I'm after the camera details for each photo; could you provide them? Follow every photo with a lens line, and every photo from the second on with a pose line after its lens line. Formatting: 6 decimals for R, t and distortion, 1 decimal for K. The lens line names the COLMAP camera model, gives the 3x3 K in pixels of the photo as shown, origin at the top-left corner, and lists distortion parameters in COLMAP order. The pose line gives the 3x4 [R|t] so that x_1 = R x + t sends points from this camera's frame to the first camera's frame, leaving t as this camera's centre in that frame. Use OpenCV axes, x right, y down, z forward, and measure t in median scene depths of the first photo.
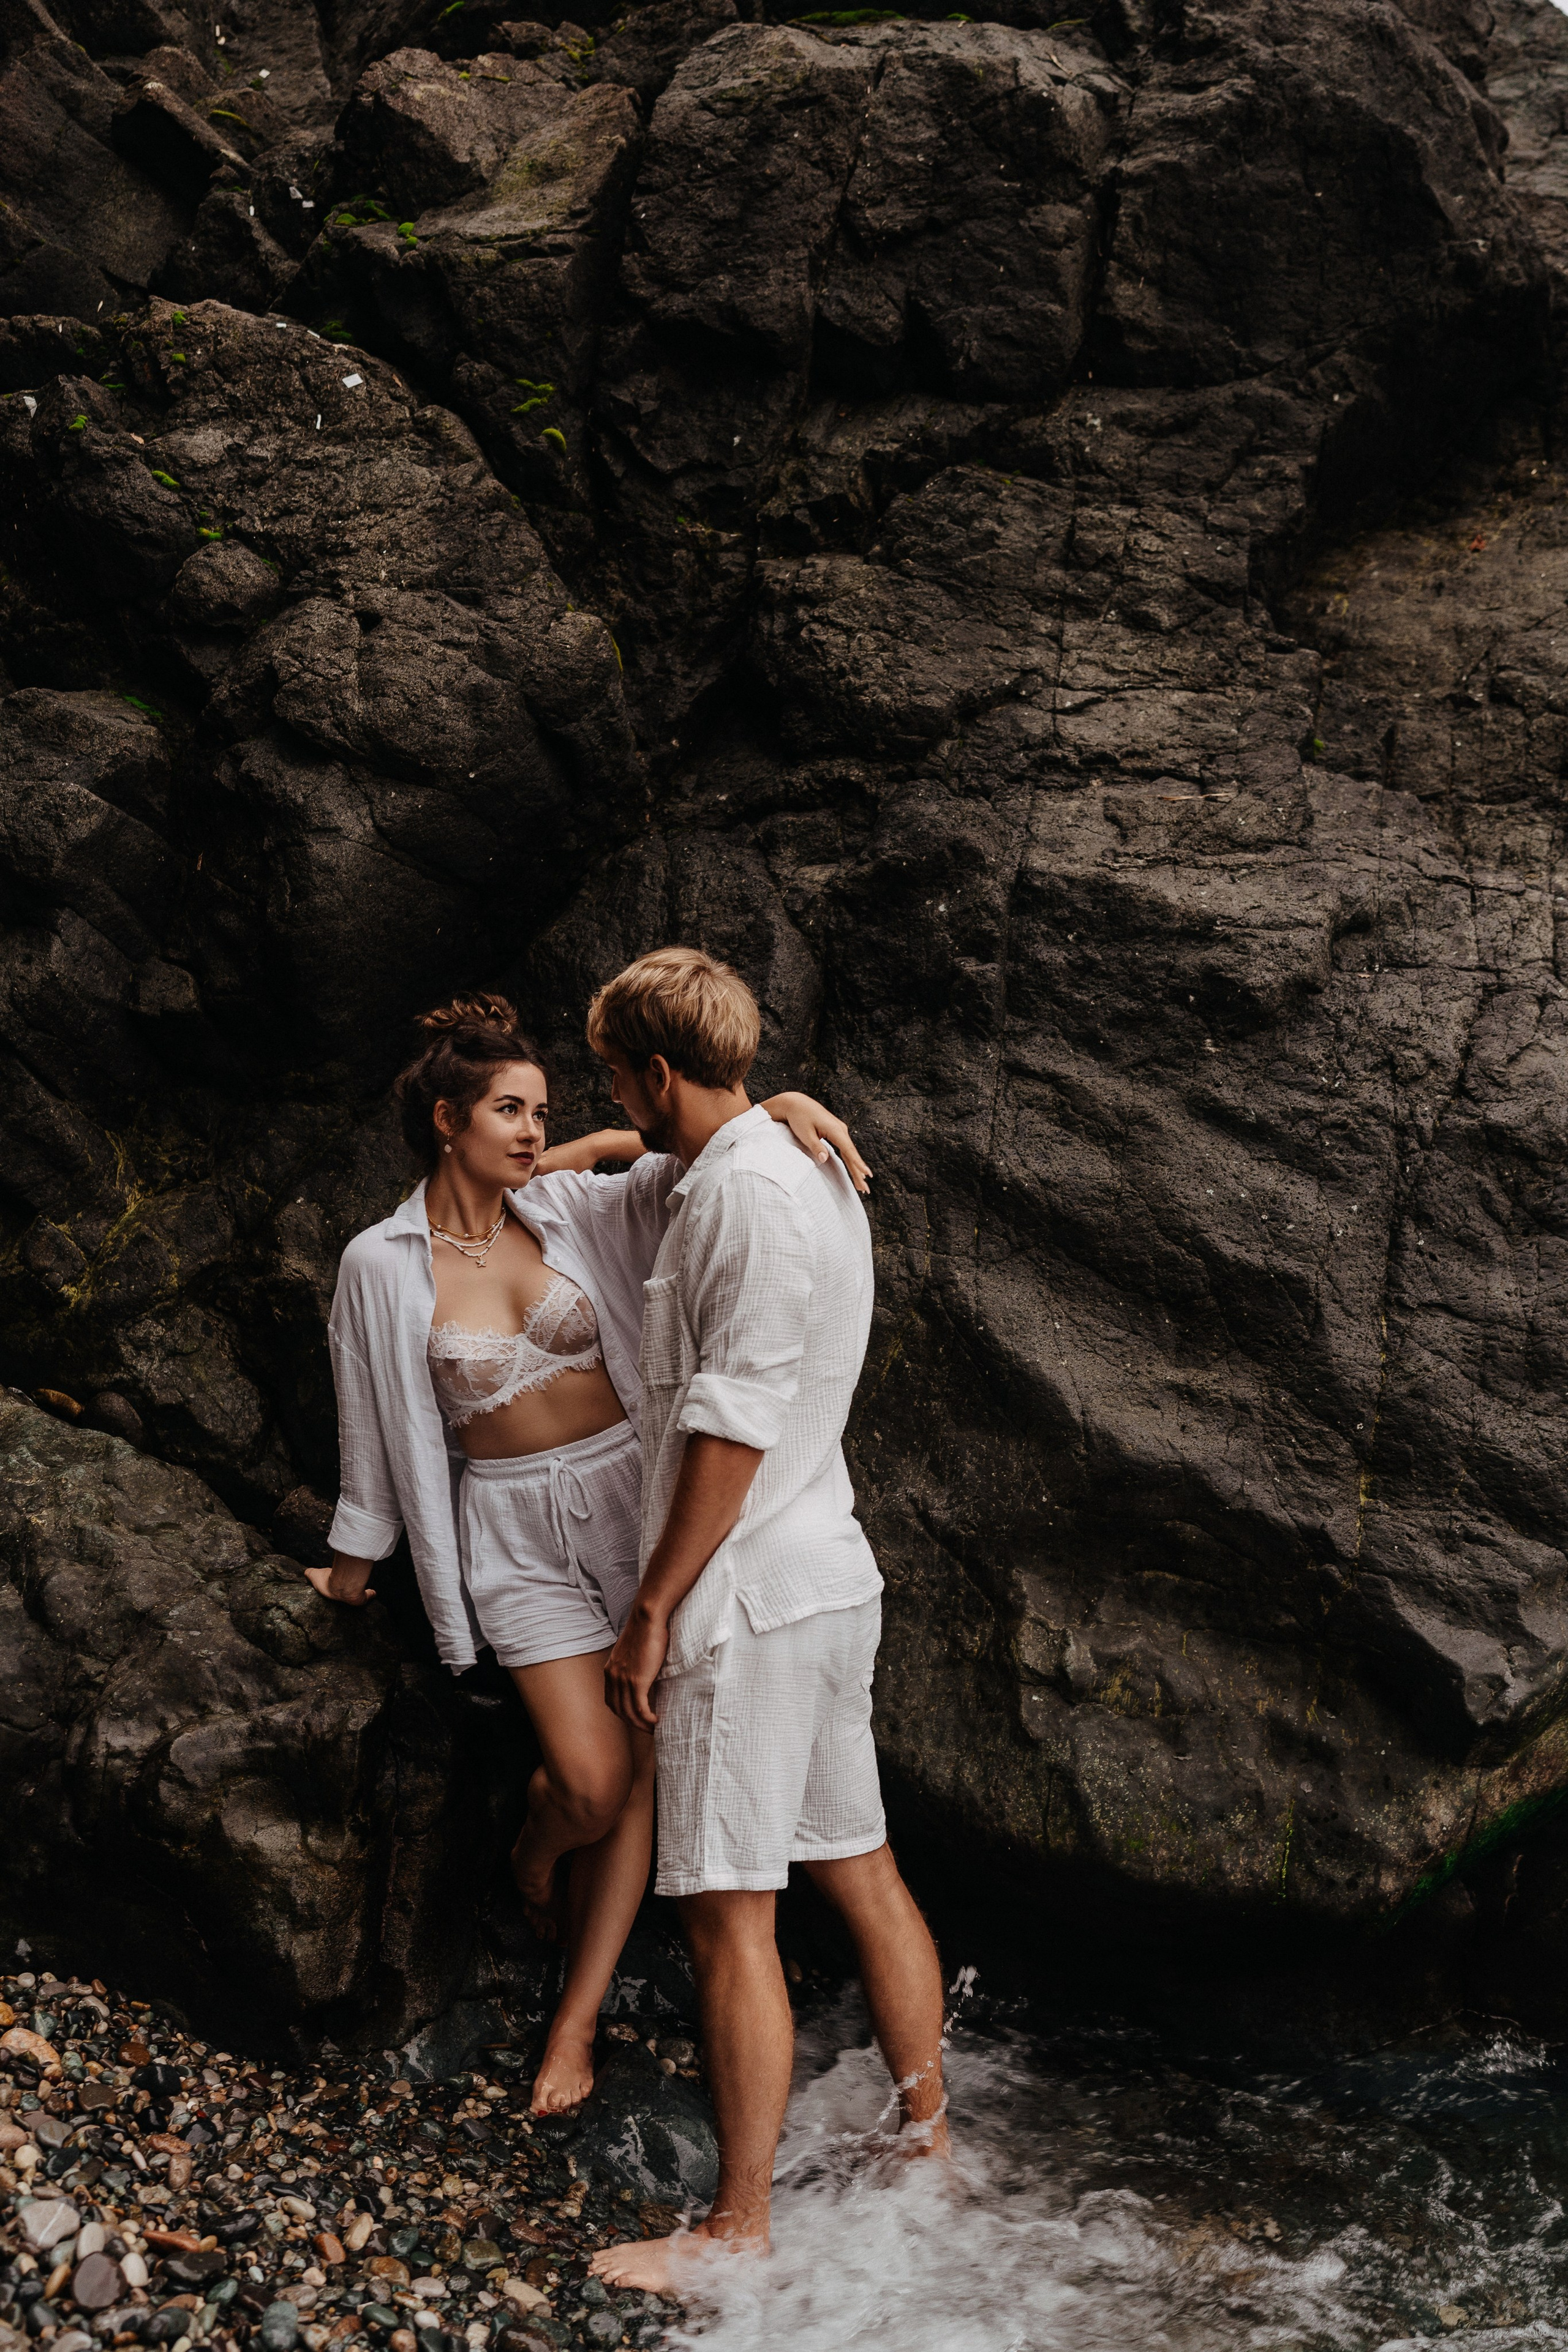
lens RADIAL K [[2393.5, 0, 783.6], [0, 2393.5, 1227.3], [0, 0, 1]] dist [-0.006259, 0.005729]
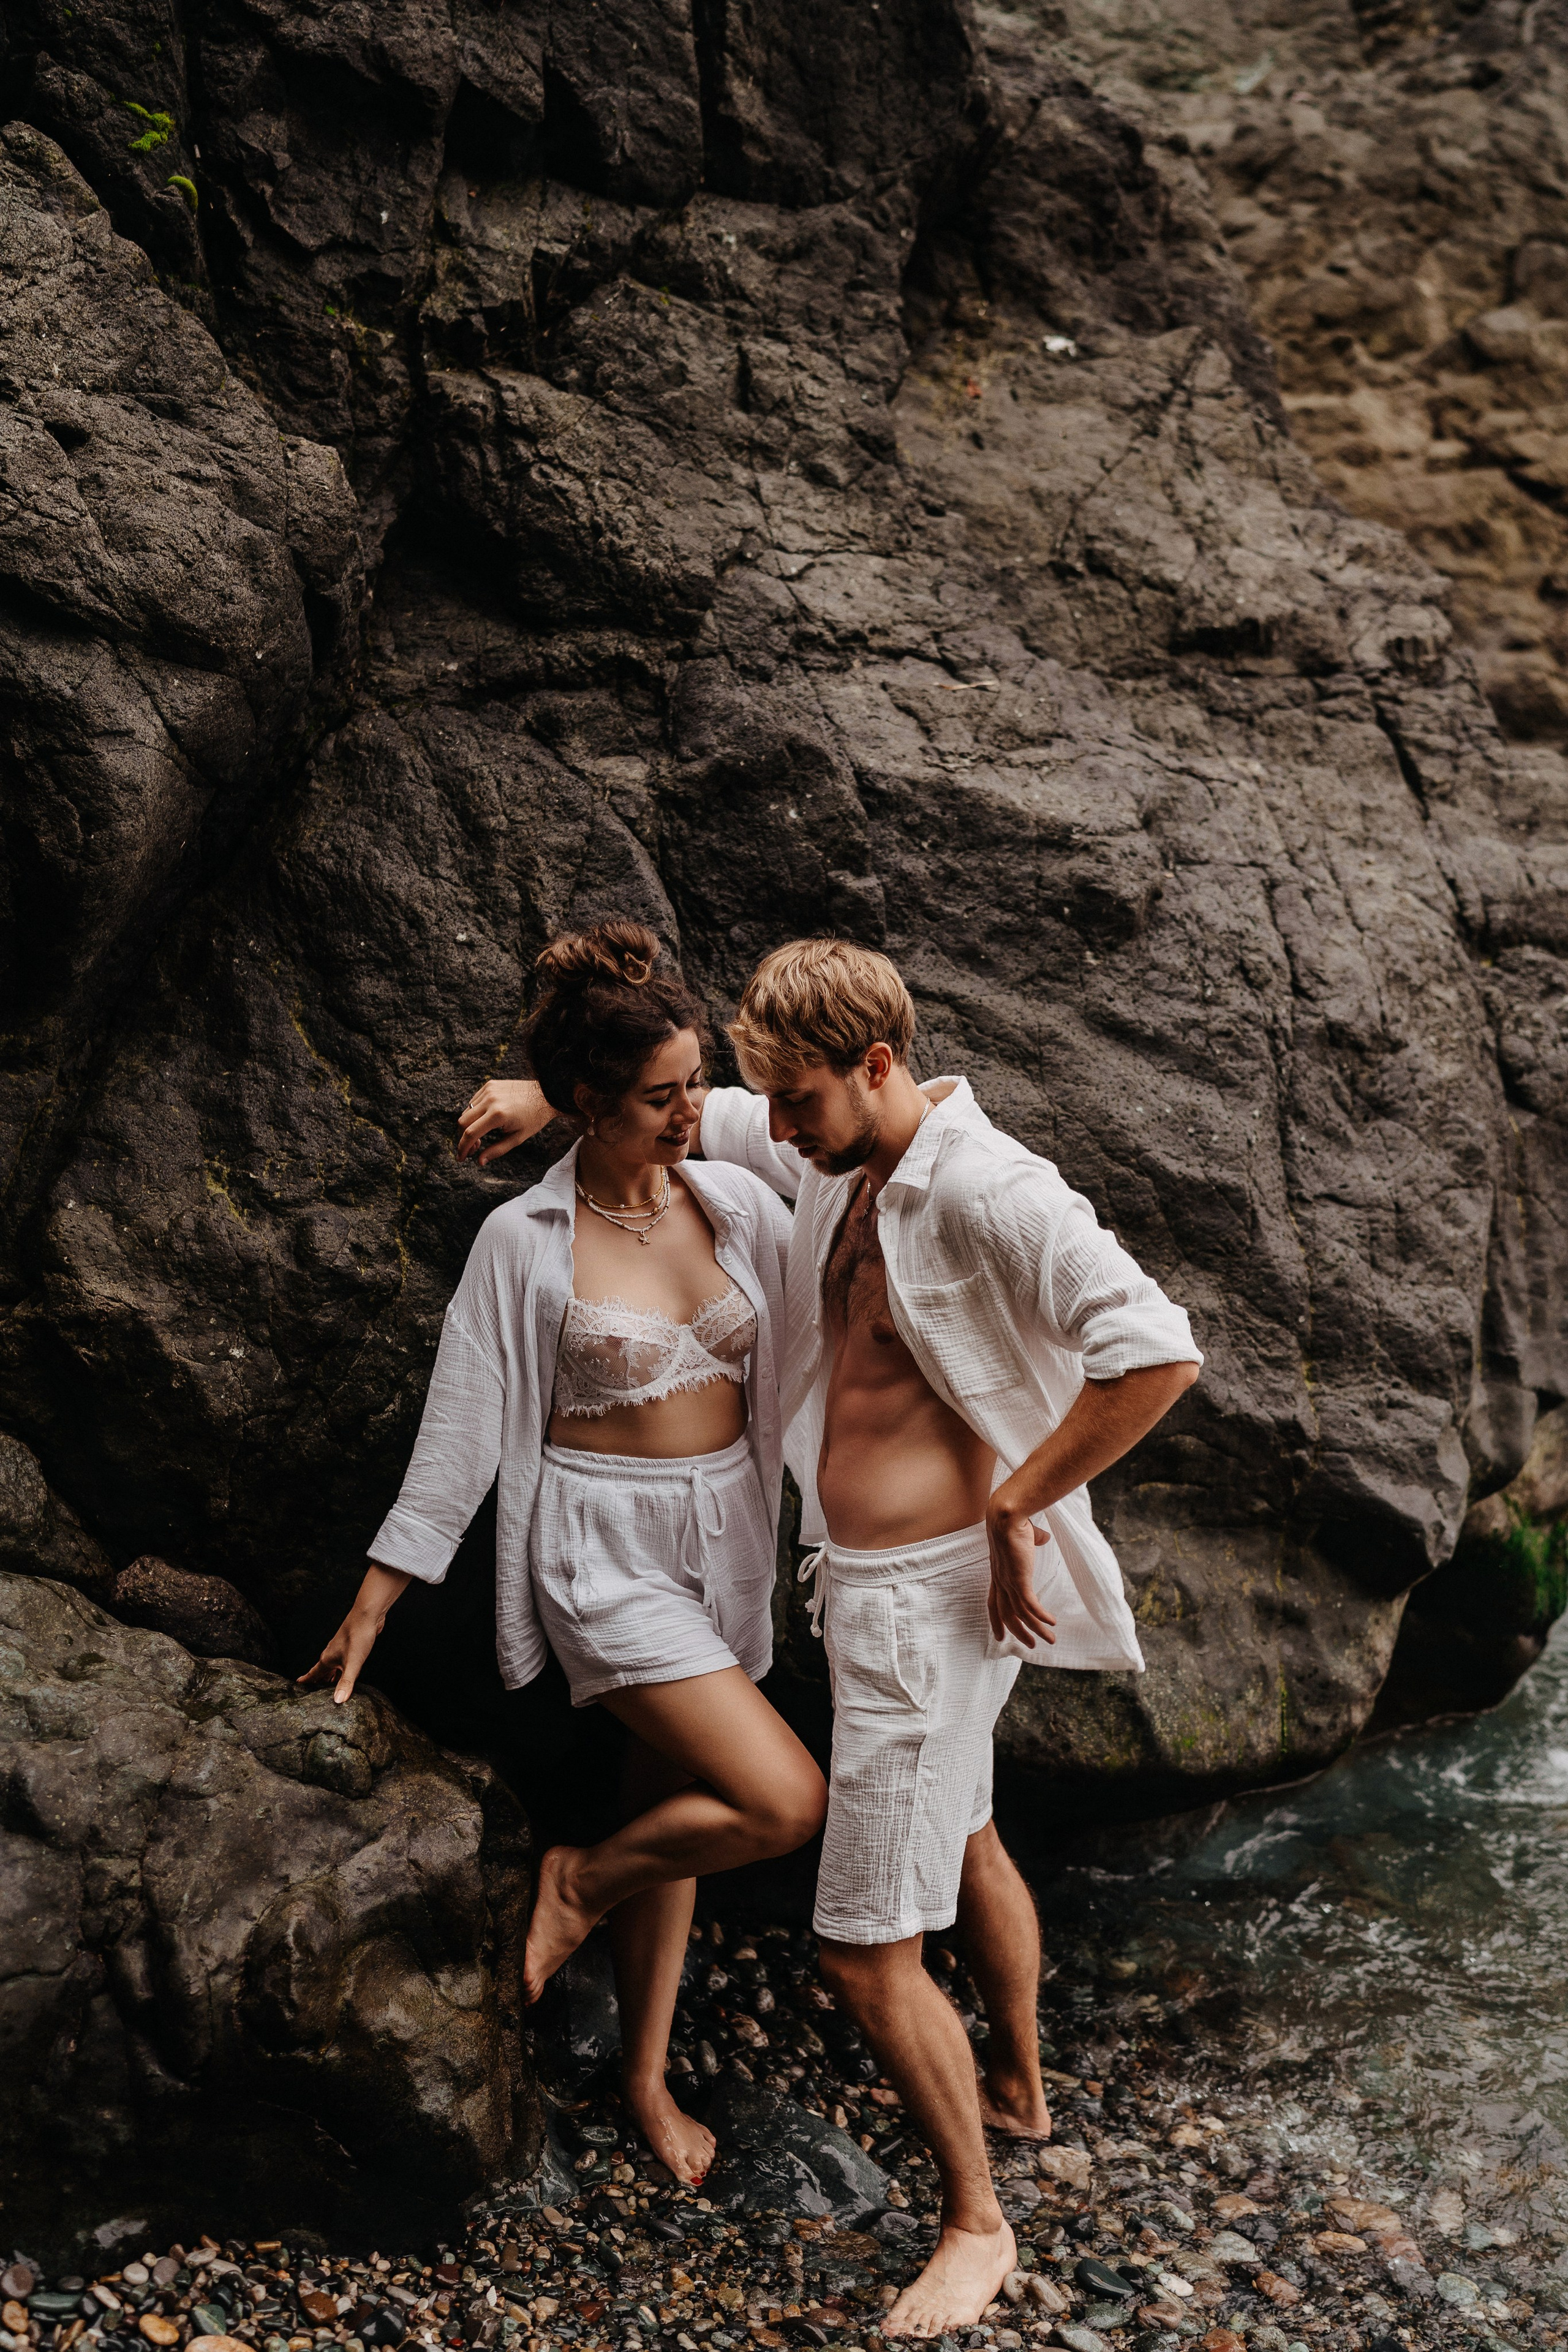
lens RADIAL K [[2376.9, 0, 764.9], [0, 2376.9, 1203.5], [0, 0, 1]] dist [-0.007634, 0.014798]
pose [[0.794214, -0.135050, 0.592441, -0.494201], [0.044897, 0.985366, 0.164431, -0.132596], [-0.605977, -0.103994, 0.788655, 0.255610]]
